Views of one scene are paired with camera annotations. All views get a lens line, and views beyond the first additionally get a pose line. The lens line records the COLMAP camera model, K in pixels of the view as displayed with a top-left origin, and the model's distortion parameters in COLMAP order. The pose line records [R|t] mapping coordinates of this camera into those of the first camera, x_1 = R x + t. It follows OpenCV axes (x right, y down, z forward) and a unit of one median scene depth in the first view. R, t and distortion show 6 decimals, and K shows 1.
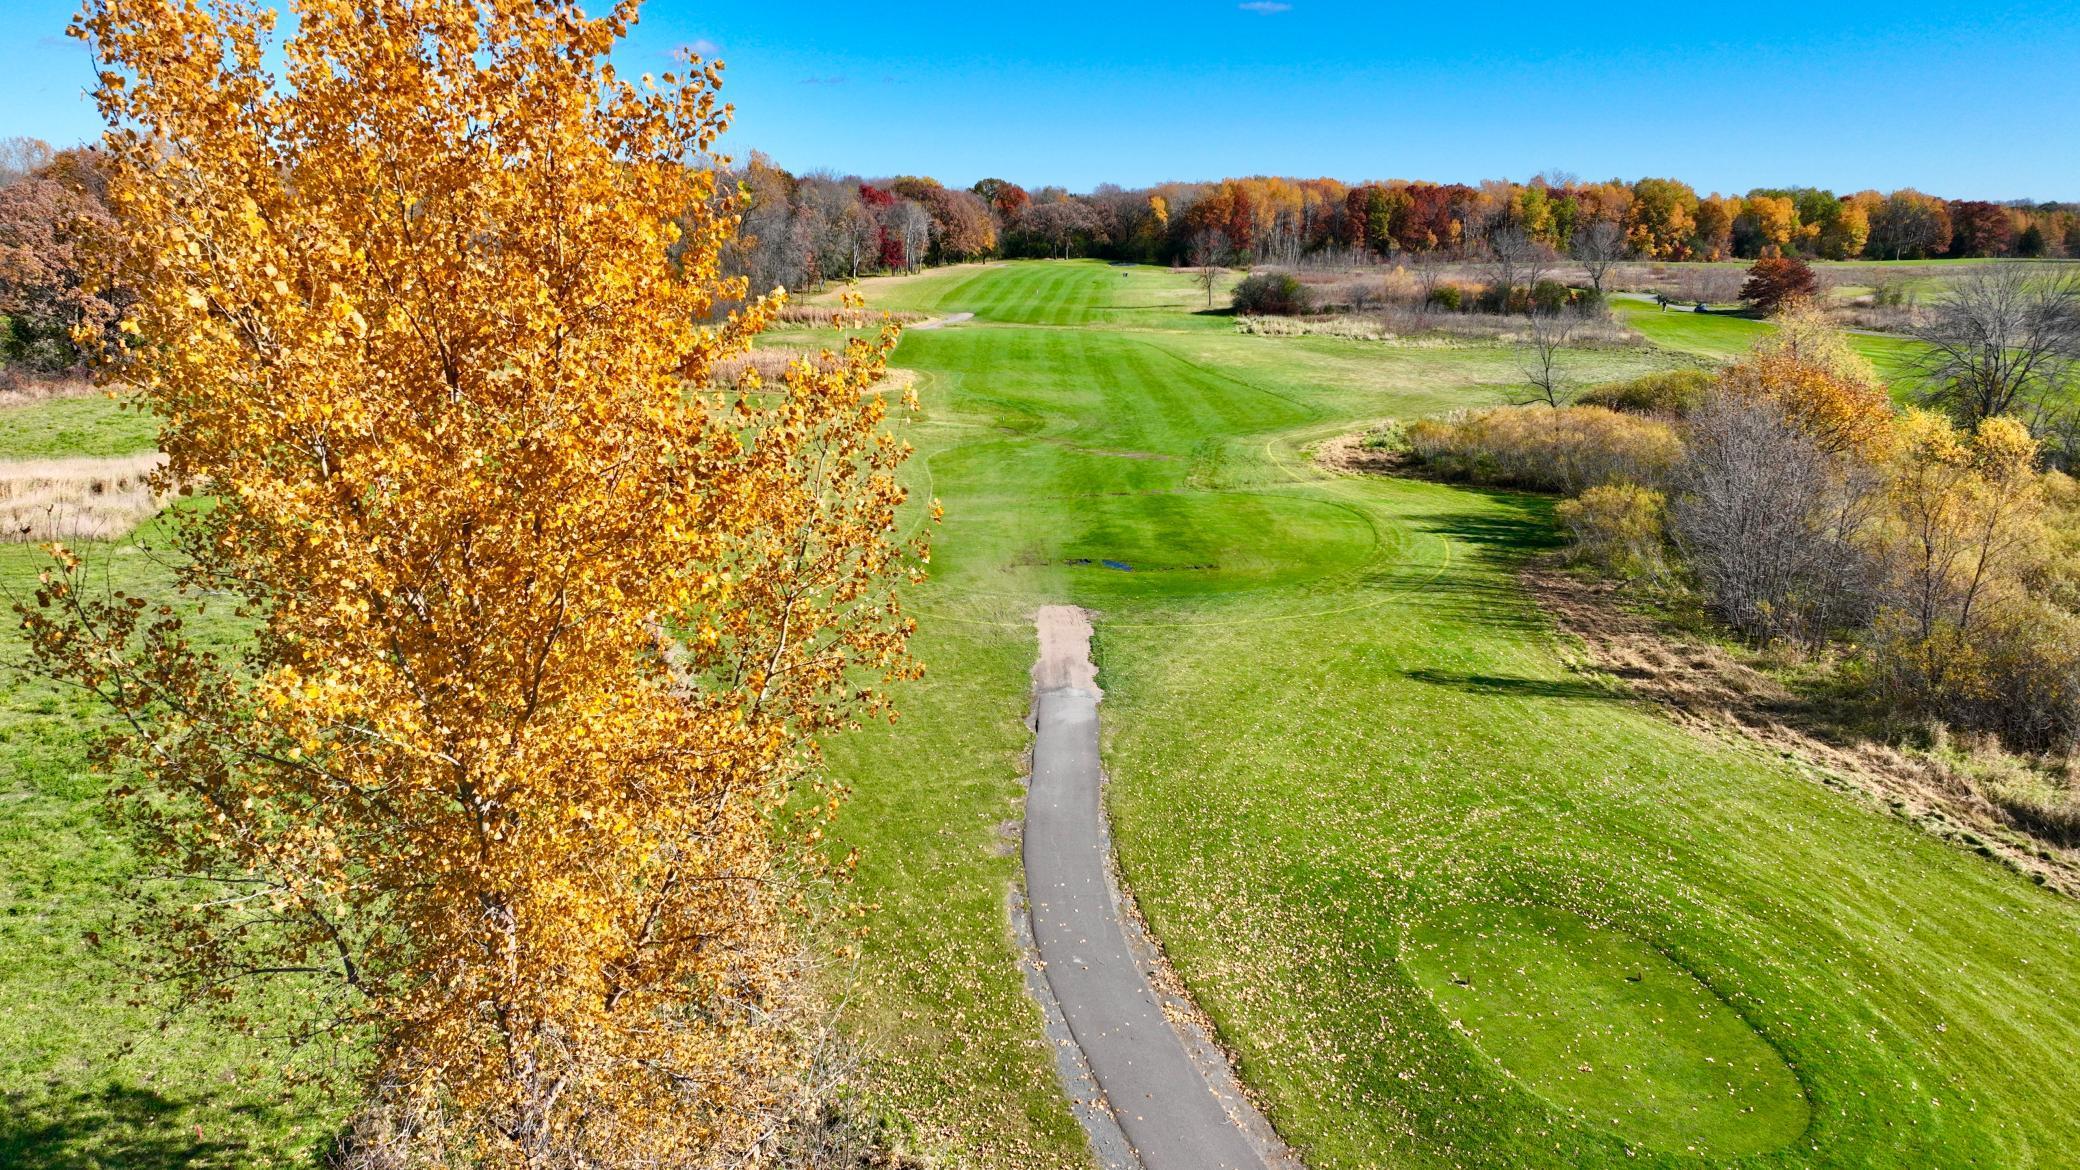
lens RADIAL K [[1457.1, 0, 1048.3], [0, 1457.1, 580.5], [0, 0, 1]] dist [0.000374, 0.009878]
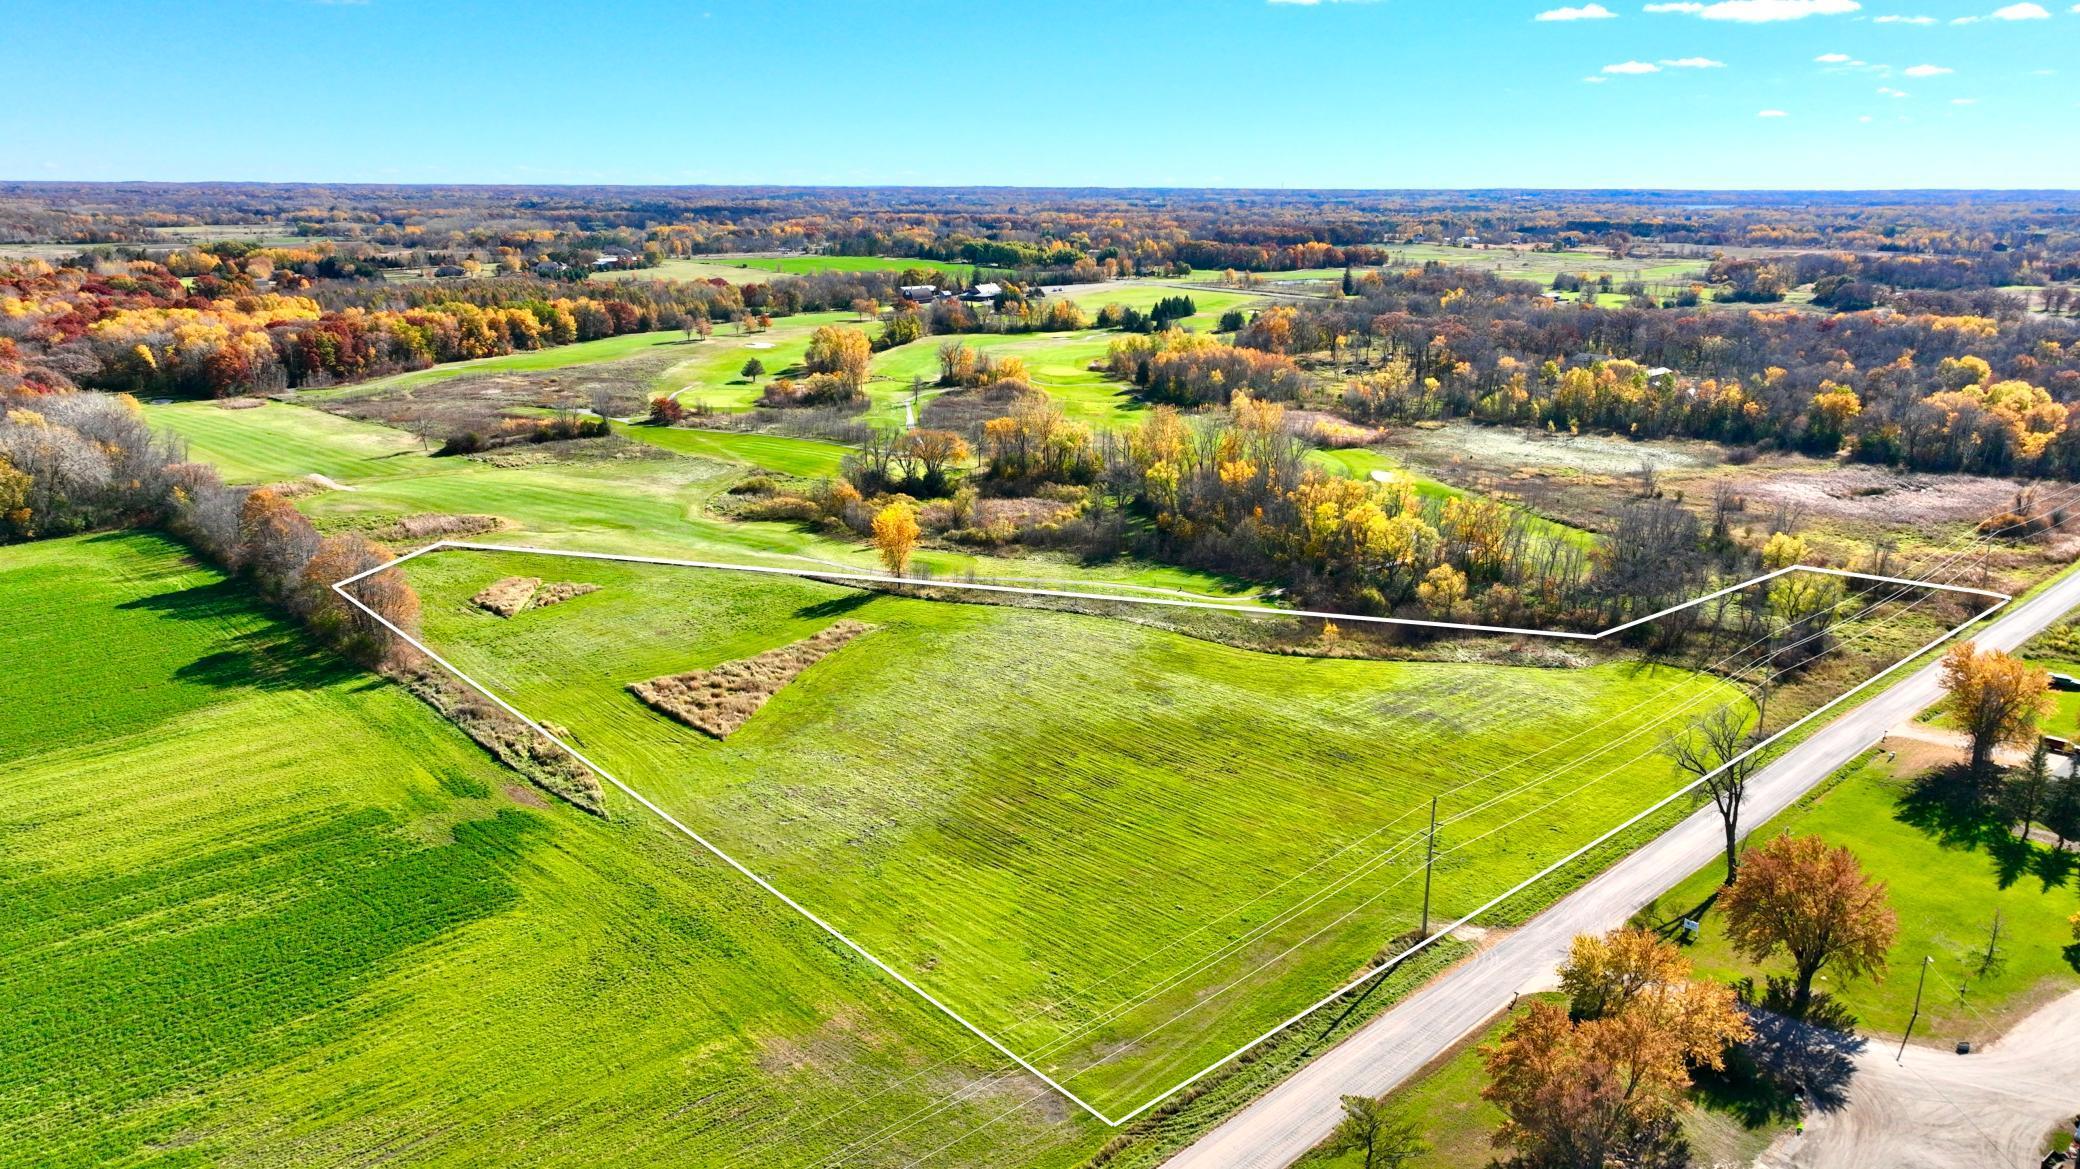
lens RADIAL K [[1457.1, 0, 1048.3], [0, 1457.1, 580.0], [0, 0, 1]] dist [0.000374, 0.009878]
pose [[0.566481, -0.218637, 0.794542, -0.608820], [0.193566, 0.972490, 0.129598, -0.065863], [-0.801019, 0.080382, 0.593217, -0.493788]]
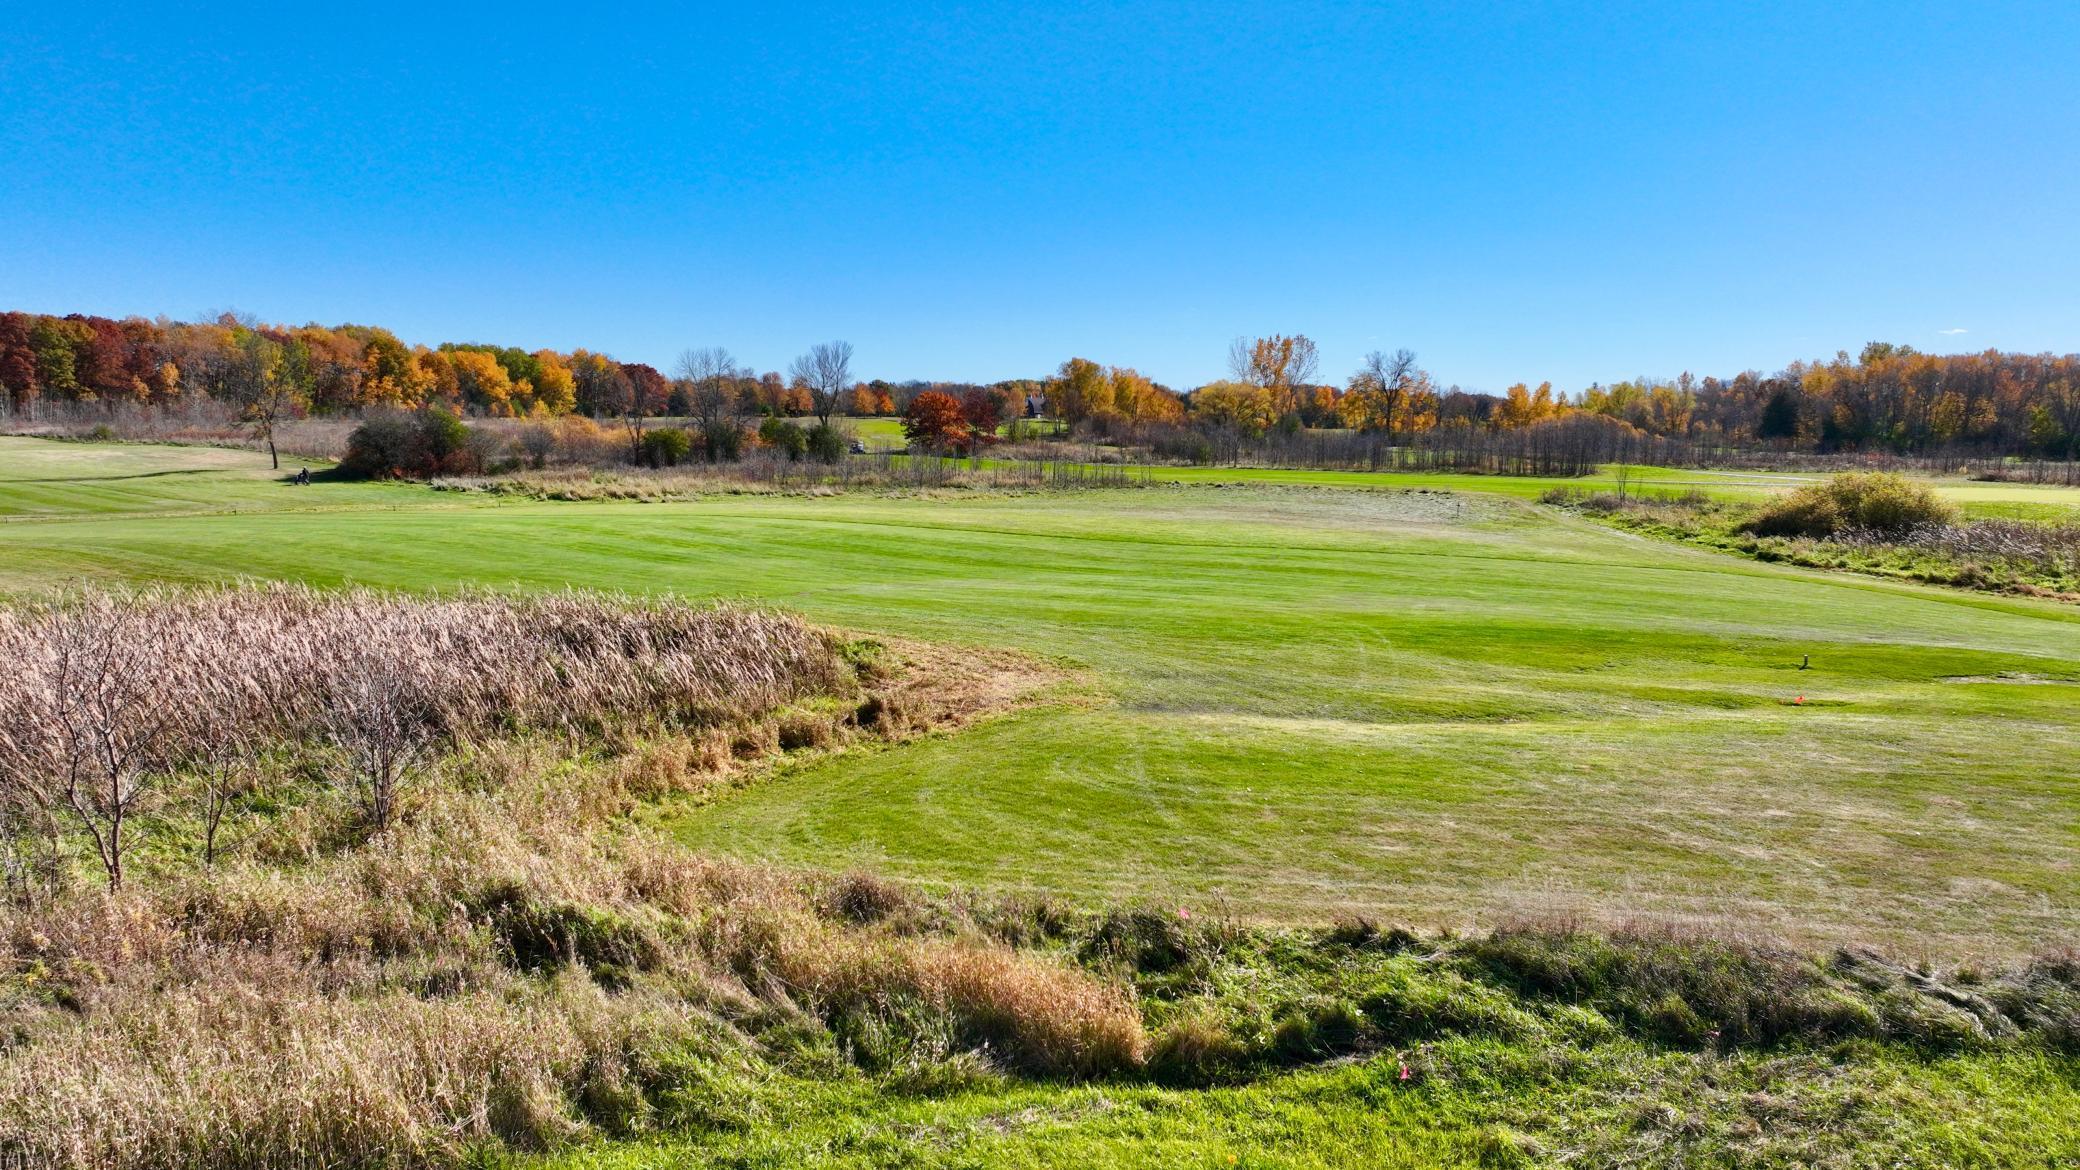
lens RADIAL K [[1457.1, 0, 1048.3], [0, 1457.1, 580.5], [0, 0, 1]] dist [0.000374, 0.009878]
pose [[0.499416, -0.099647, 0.860613, -0.136636], [0.203175, 0.979132, -0.004534, -0.049739], [-0.842202, 0.177119, 0.509240, 0.282645]]
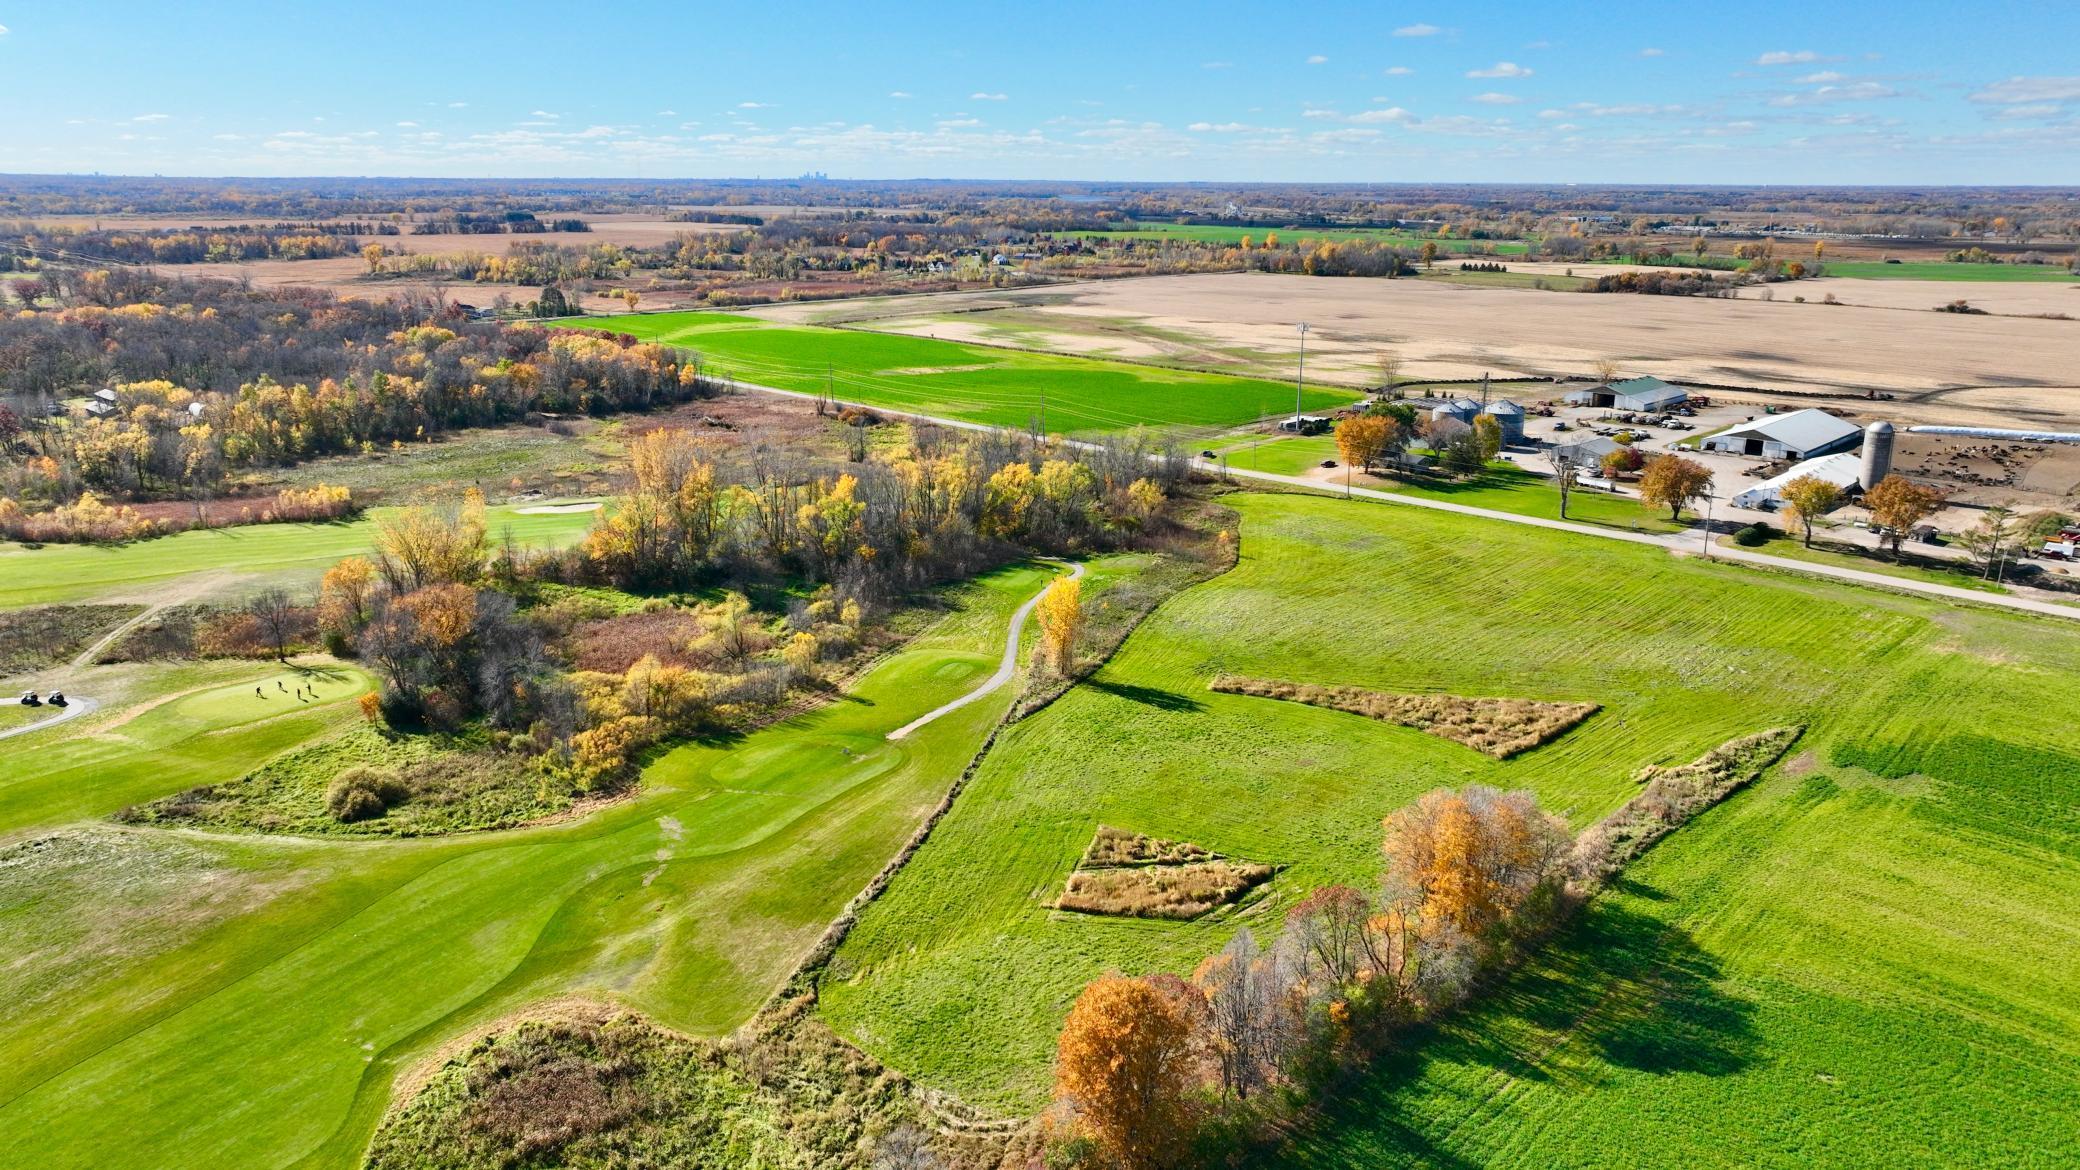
lens RADIAL K [[1457.1, 0, 1048.3], [0, 1457.1, 580.5], [0, 0, 1]] dist [0.000374, 0.009878]
pose [[-0.848310, -0.149089, 0.508077, -0.338987], [0.117685, 0.882455, 0.455437, -0.309296], [-0.516256, 0.446145, -0.731050, 0.512822]]
